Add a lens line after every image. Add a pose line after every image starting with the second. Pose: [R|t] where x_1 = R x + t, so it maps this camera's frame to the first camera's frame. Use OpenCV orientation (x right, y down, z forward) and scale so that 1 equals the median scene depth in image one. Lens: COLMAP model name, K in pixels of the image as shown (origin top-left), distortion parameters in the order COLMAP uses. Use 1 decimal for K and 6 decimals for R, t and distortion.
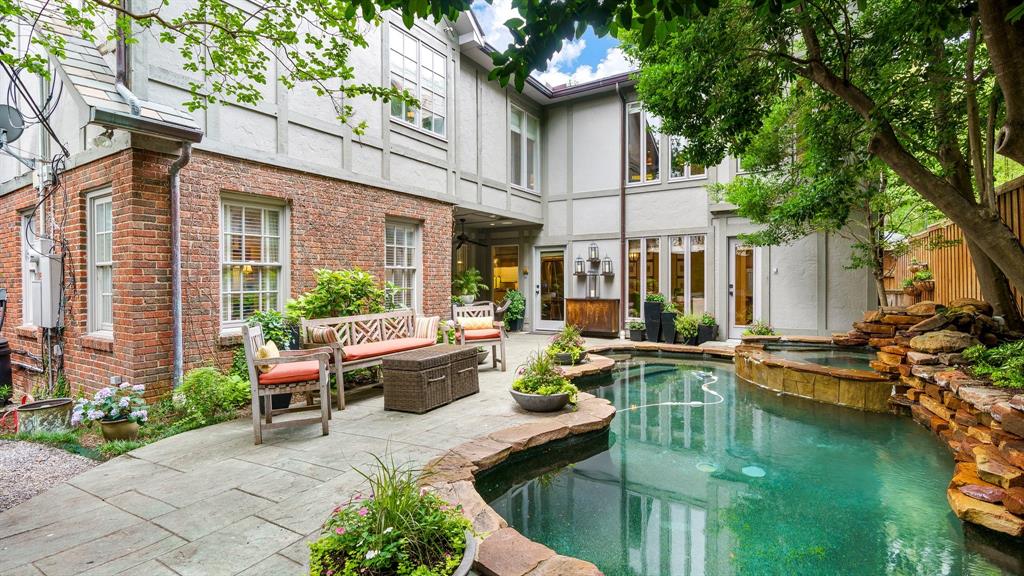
lens RADIAL K [[484.4, 0, 519.7], [0, 484.4, 282.8], [0, 0, 1]] dist [0.000826, -0.000044]
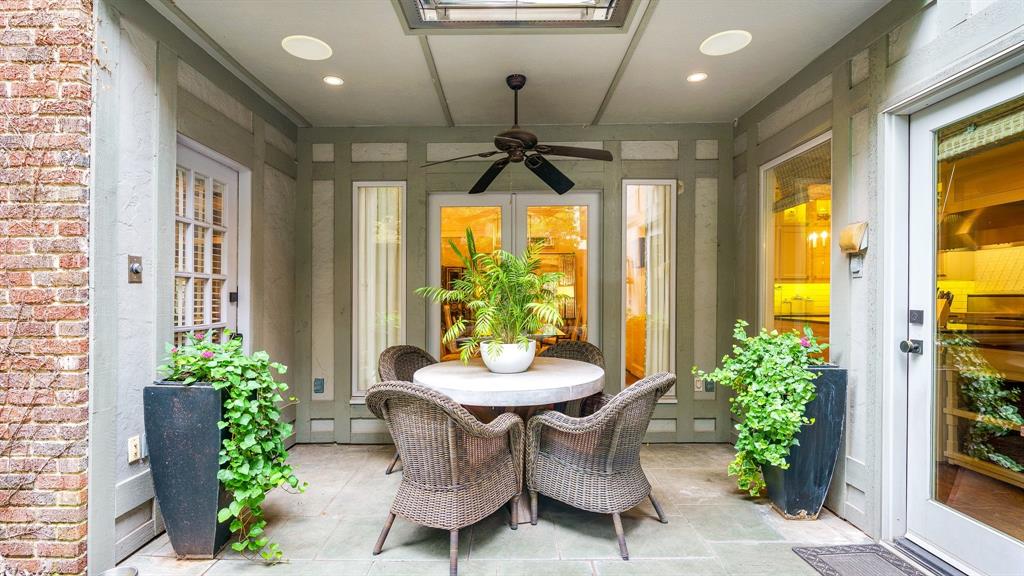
lens RADIAL K [[470.0, 0, 477.0], [0, 470.0, 291.7], [0, 0, 1]] dist [0.000395, -0.000077]
pose [[0.467023, 0.003873, -0.884236, 0.120671], [-0.002632, 0.999992, 0.002990, -0.002649], [0.884241, 0.000931, 0.467030, 0.760332]]
